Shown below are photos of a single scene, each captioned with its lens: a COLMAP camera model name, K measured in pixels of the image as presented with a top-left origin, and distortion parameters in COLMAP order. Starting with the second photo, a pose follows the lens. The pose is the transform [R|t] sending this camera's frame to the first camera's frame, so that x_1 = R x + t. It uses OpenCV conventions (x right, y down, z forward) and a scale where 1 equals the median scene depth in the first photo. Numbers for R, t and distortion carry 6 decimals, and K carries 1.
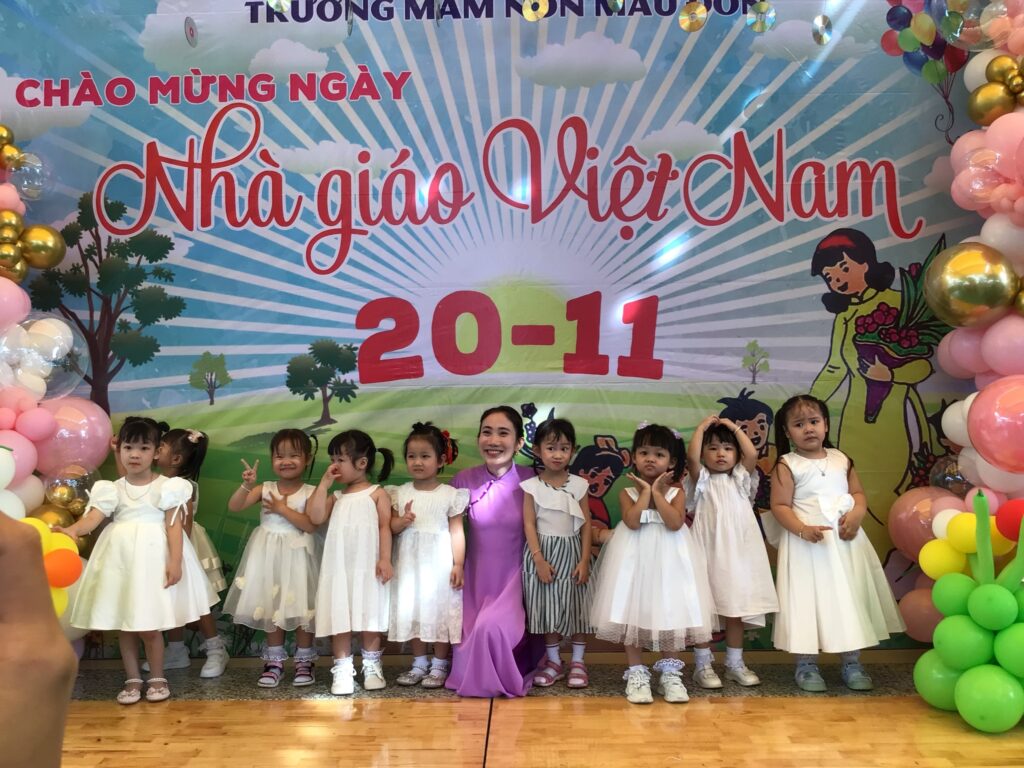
lens RADIAL K [[920.9, 0, 517.8], [0, 920.9, 380.8], [0, 0, 1]] dist [0.118343, -0.220993]
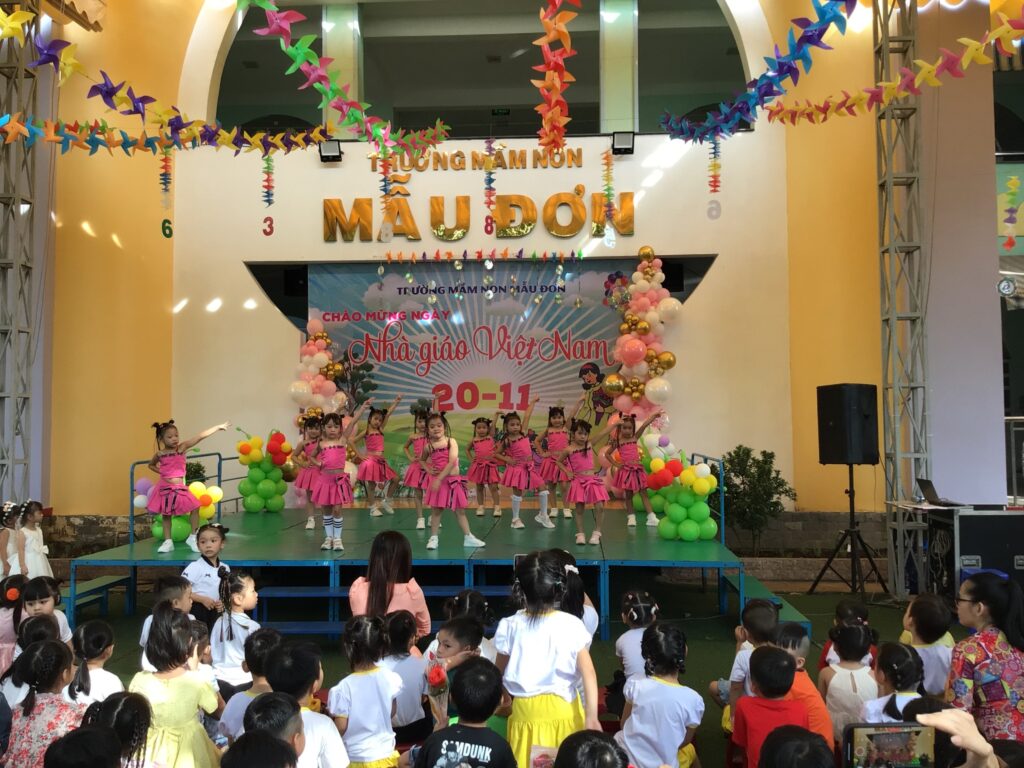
lens RADIAL K [[935.4, 0, 512.0], [0, 935.4, 384.0], [0, 0, 1]] dist [0.044025, 0.000365]
pose [[0.999344, 0.004042, -0.036000, 0.203284], [-0.003890, 0.999983, 0.004294, -0.103698], [0.036017, -0.004151, 0.999343, -2.106765]]
